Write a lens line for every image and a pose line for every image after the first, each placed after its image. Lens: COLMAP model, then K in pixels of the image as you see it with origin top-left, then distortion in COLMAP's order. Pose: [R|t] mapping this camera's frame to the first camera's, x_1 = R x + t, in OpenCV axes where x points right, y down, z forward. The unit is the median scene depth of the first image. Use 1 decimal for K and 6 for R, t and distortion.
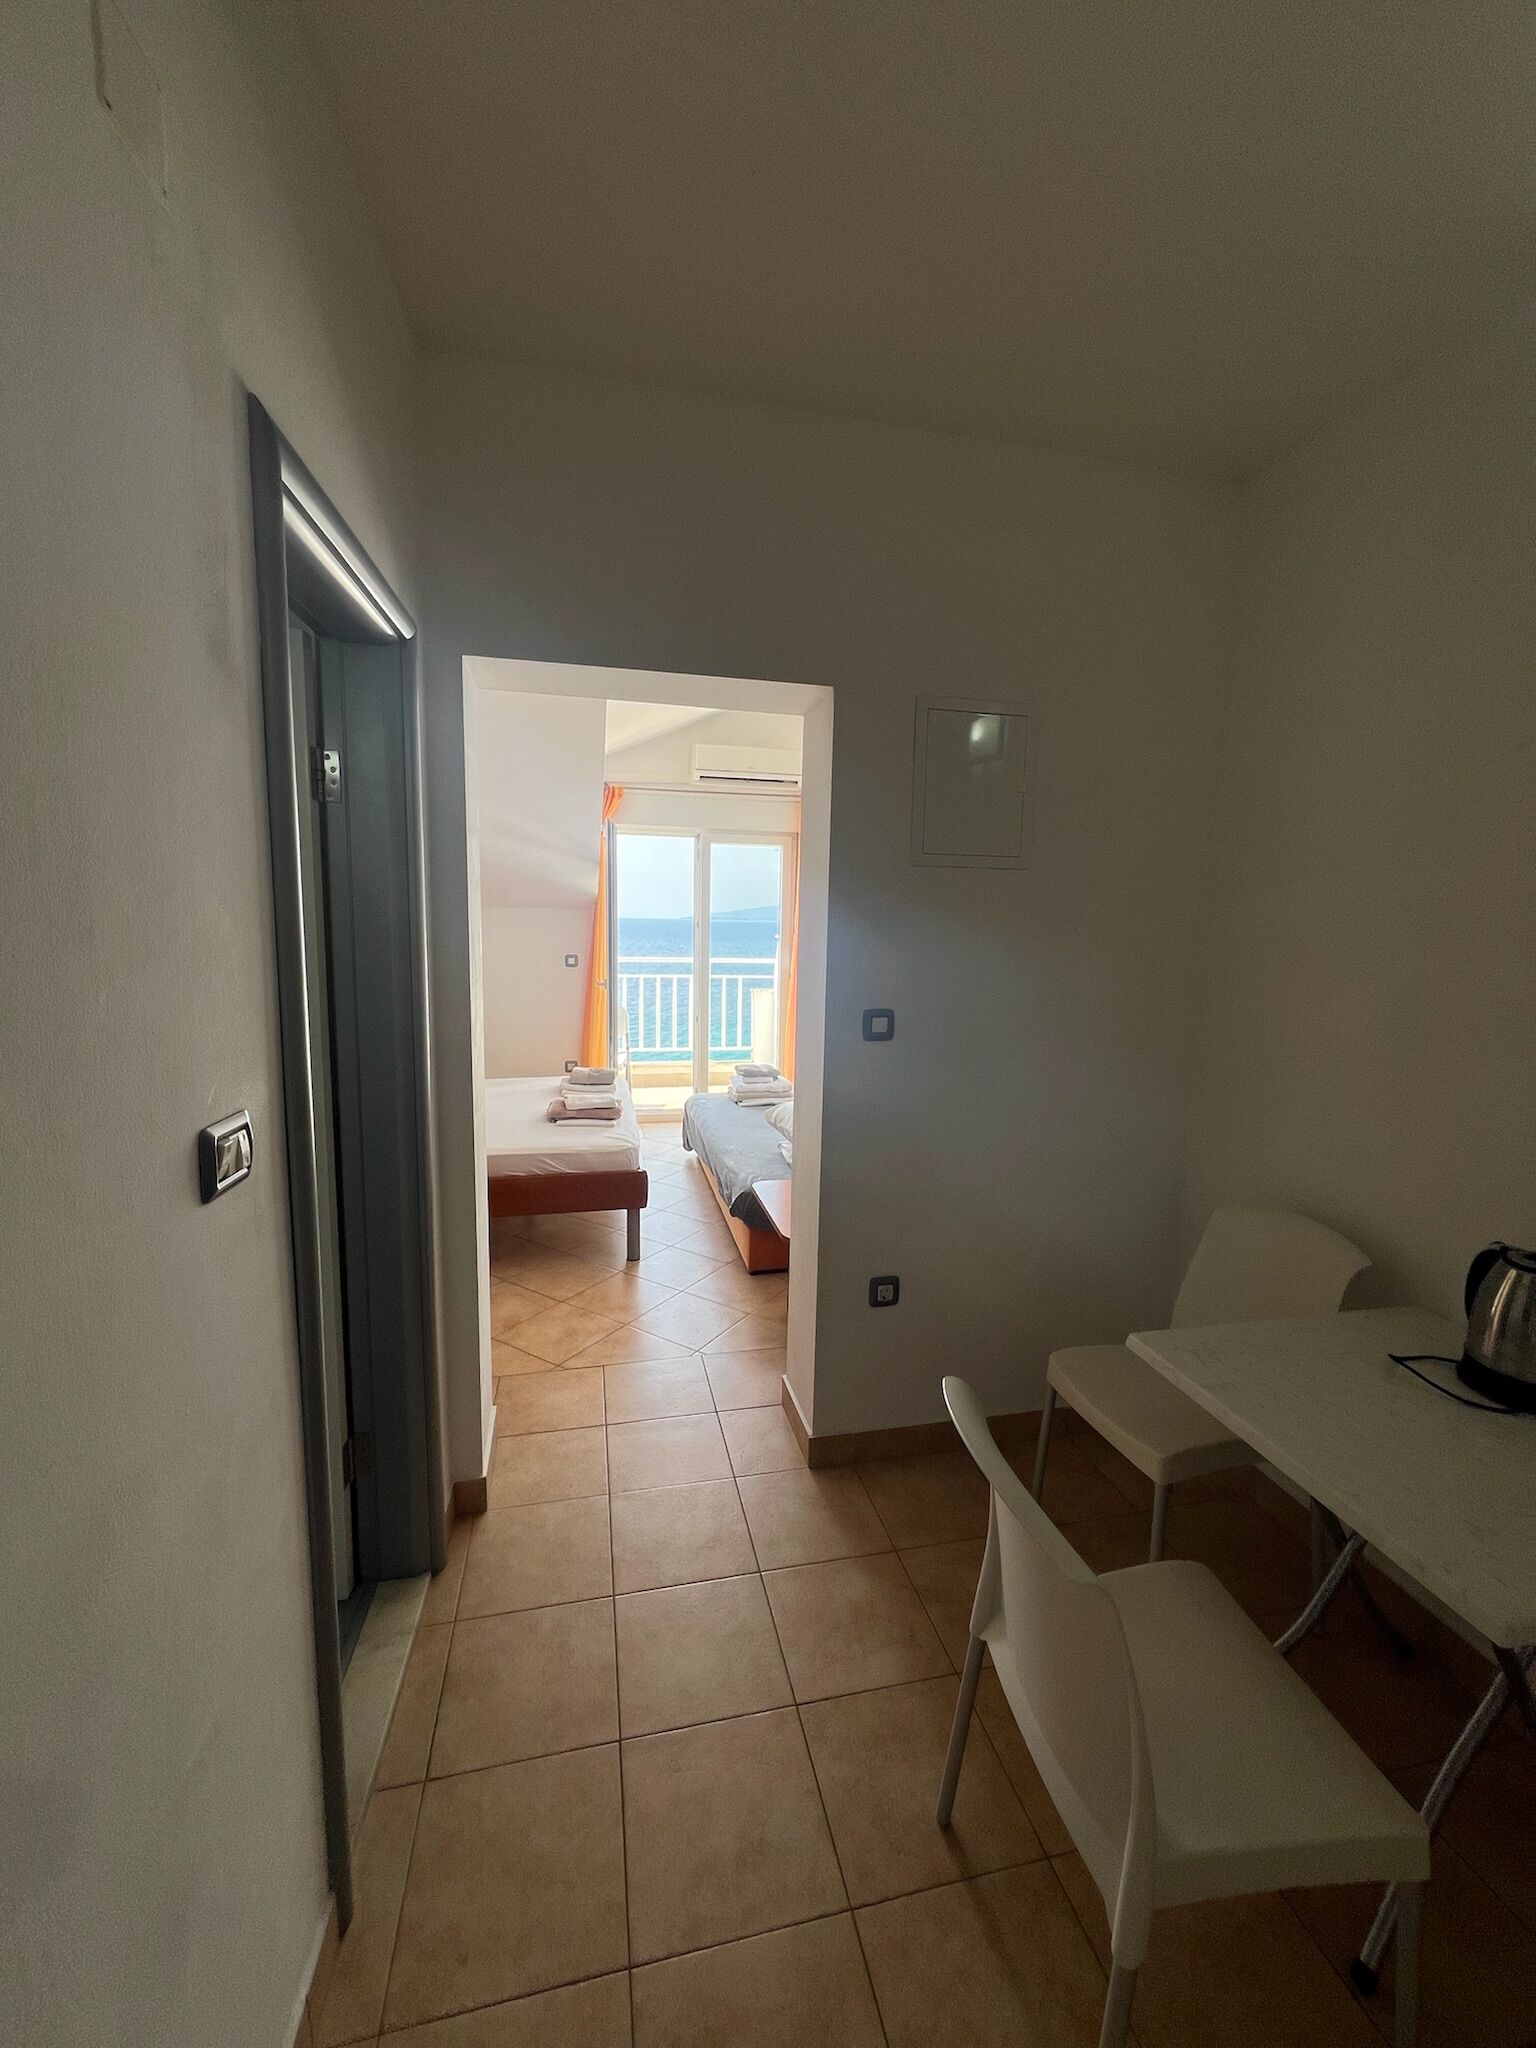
lens RADIAL K [[819.7, 0, 772.7], [0, 819.7, 1019.2], [0, 0, 1]] dist [-0.006496, 0.002233]
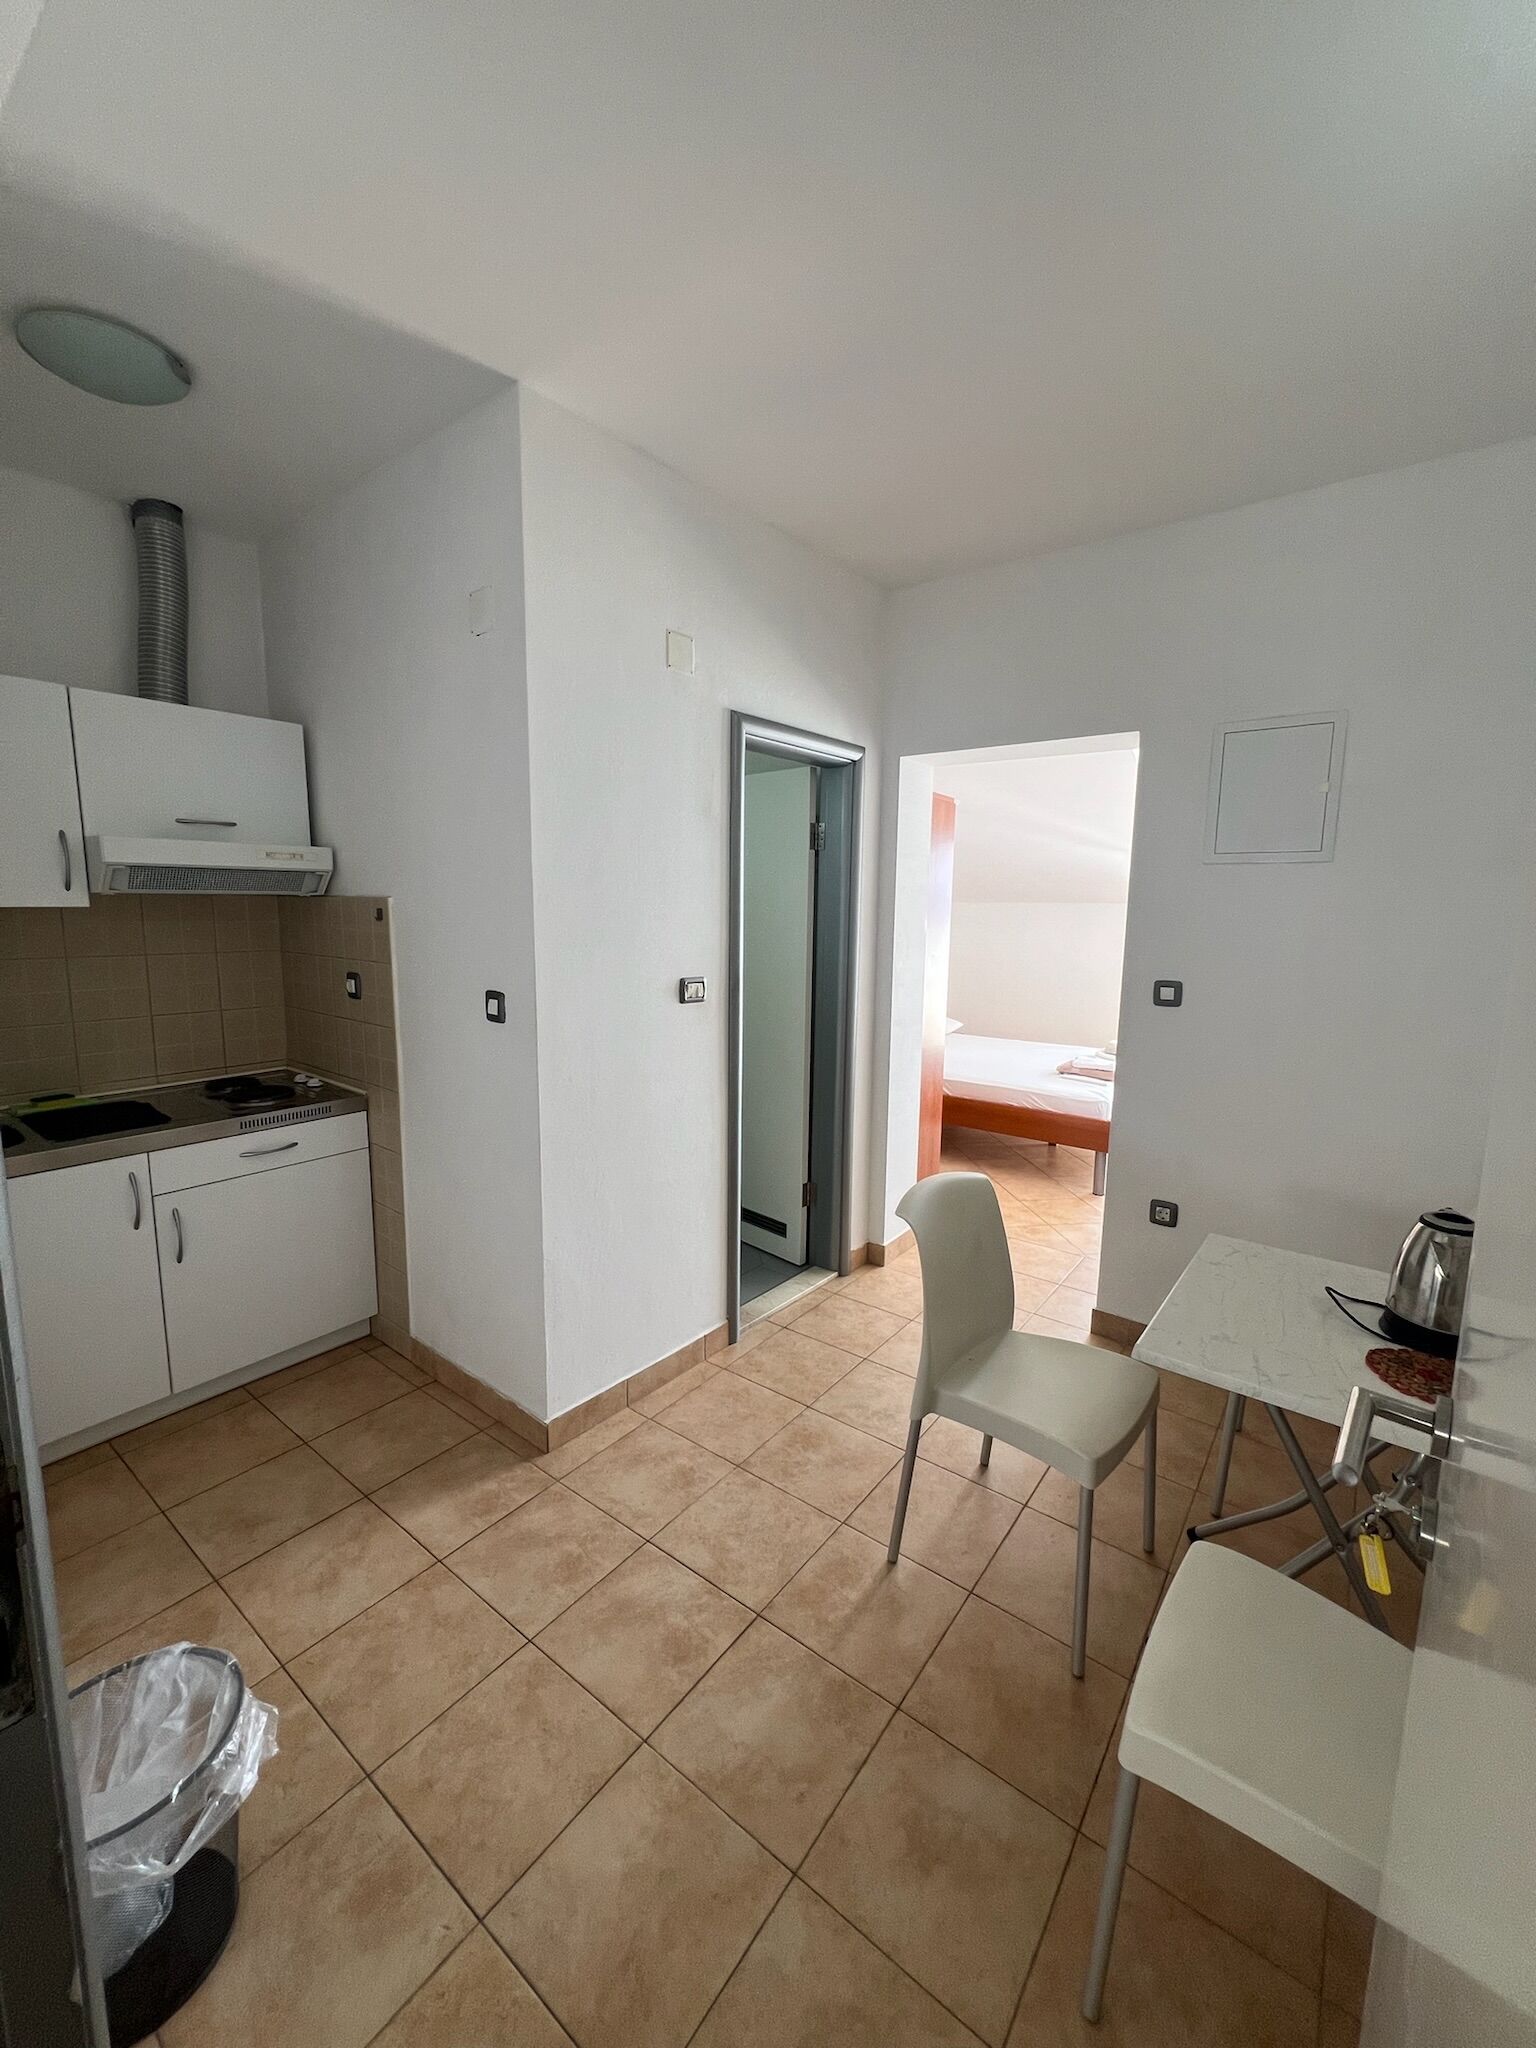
lens RADIAL K [[818.8, 0, 769.4], [0, 818.8, 1021.9], [0, 0, 1]] dist [-0.001217, 0.000273]
pose [[0.640564, 0.098082, -0.761615, 0.324633], [-0.093823, 0.994375, 0.049147, 0.021337], [0.762151, 0.039976, 0.646164, -0.121536]]
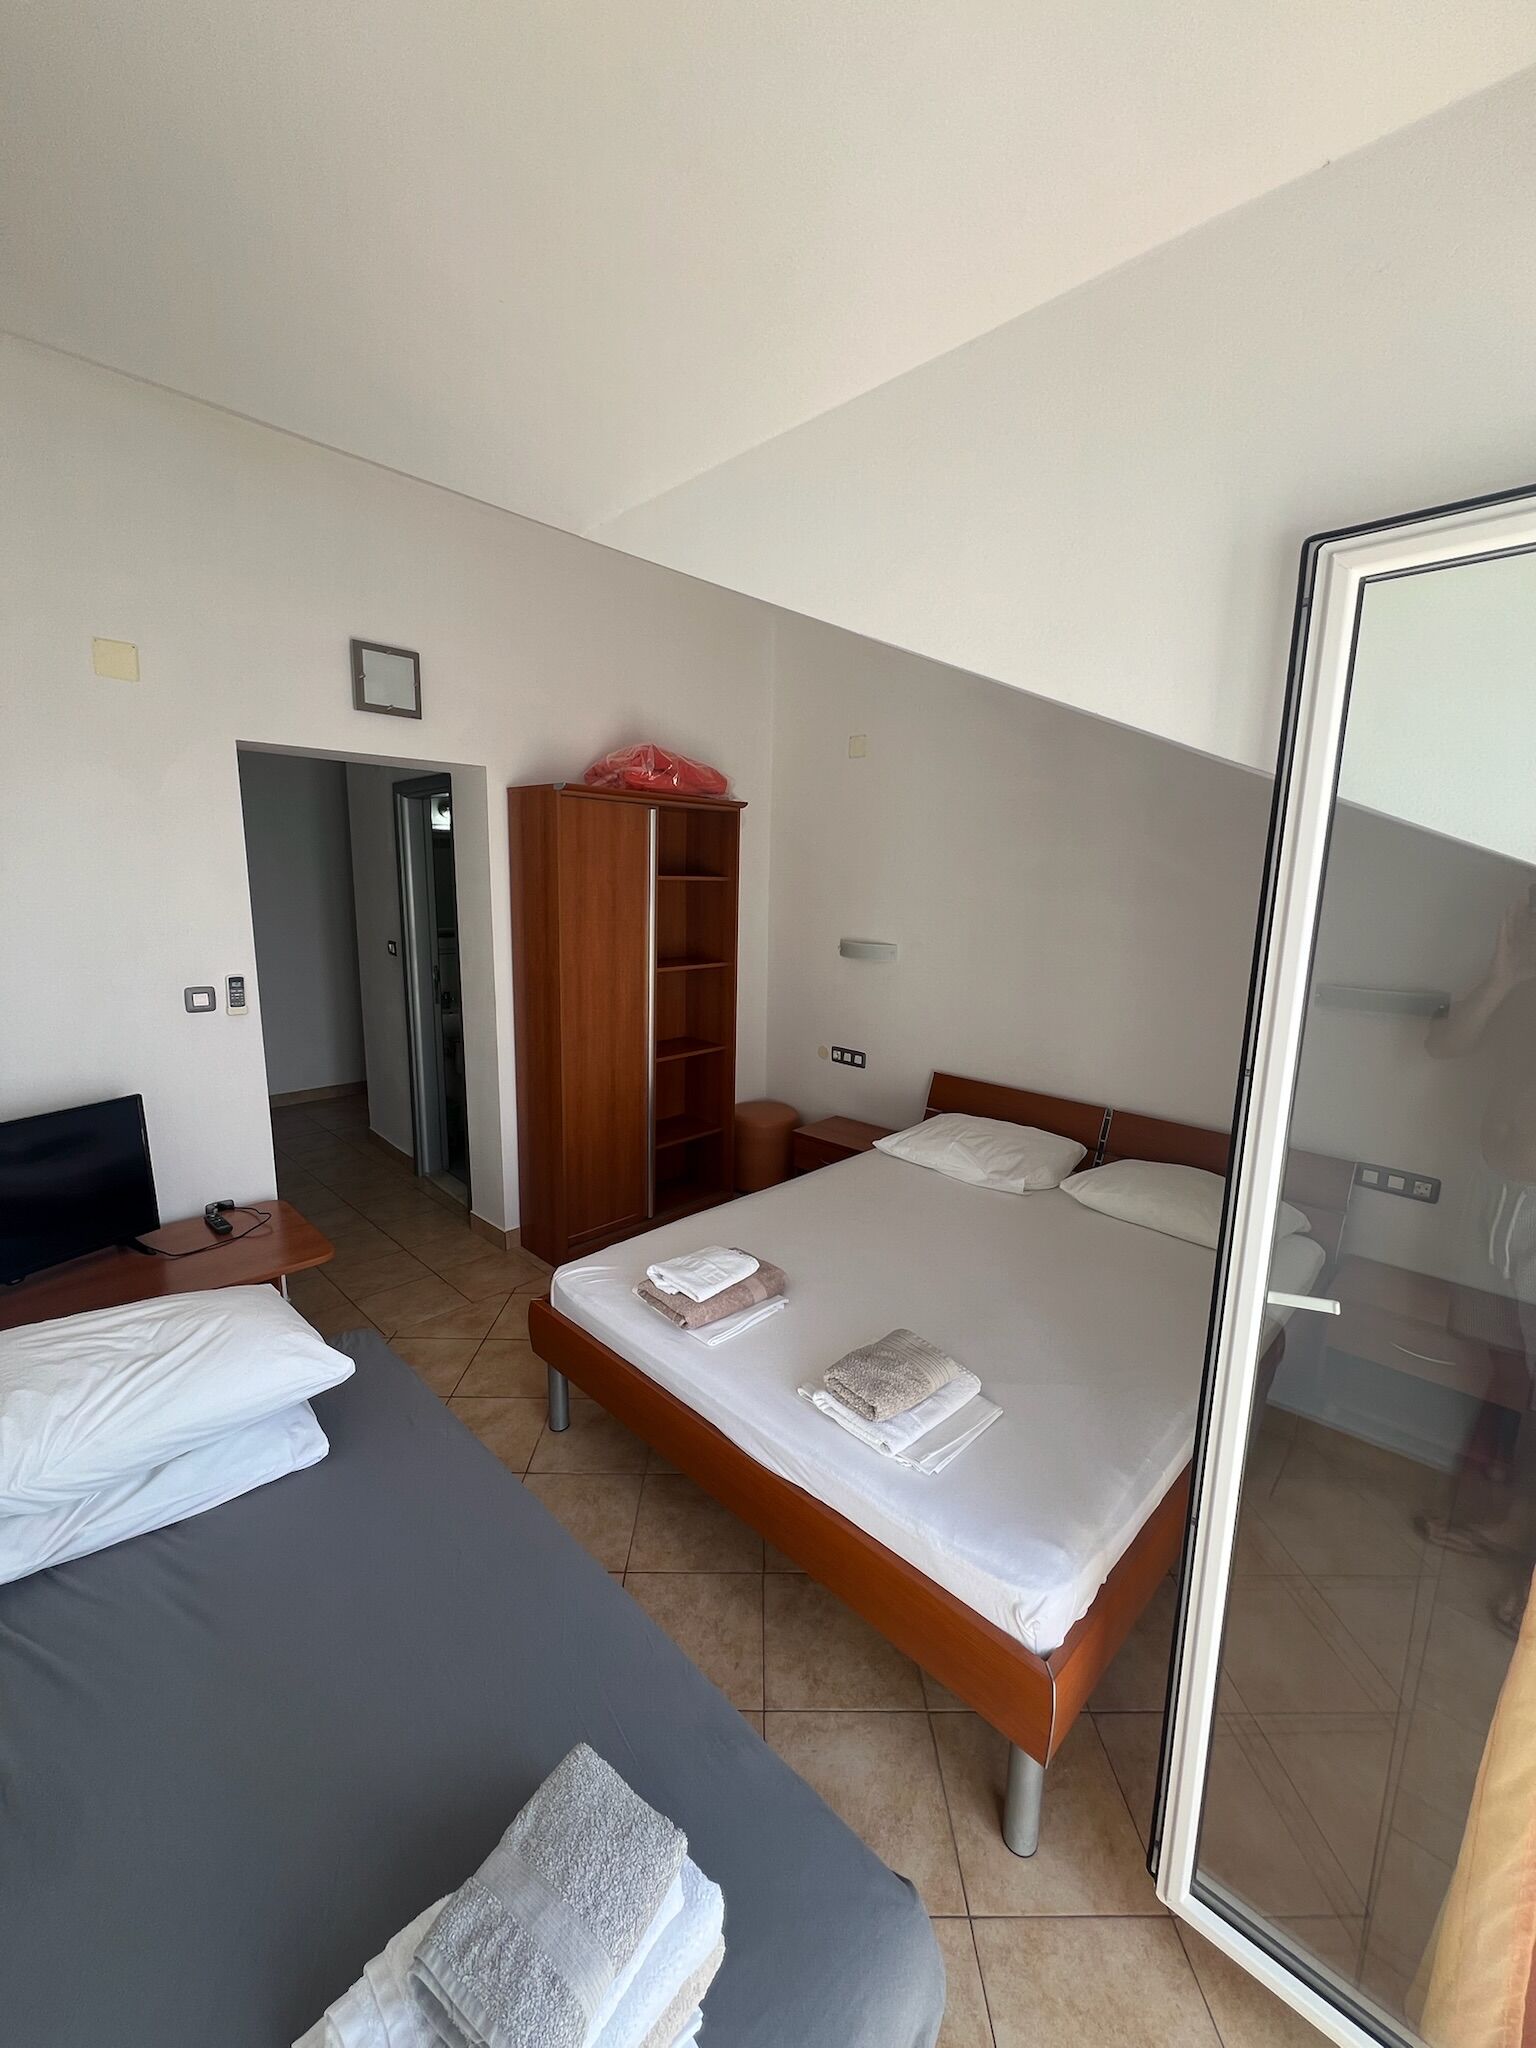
lens RADIAL K [[819.7, 0, 772.7], [0, 819.7, 1019.2], [0, 0, 1]] dist [-0.006496, 0.002233]
pose [[-0.839418, 0.060715, -0.540084, 0.024254], [-0.098911, 0.960078, 0.261660, -0.186866], [0.534410, 0.273062, -0.799902, 1.228414]]
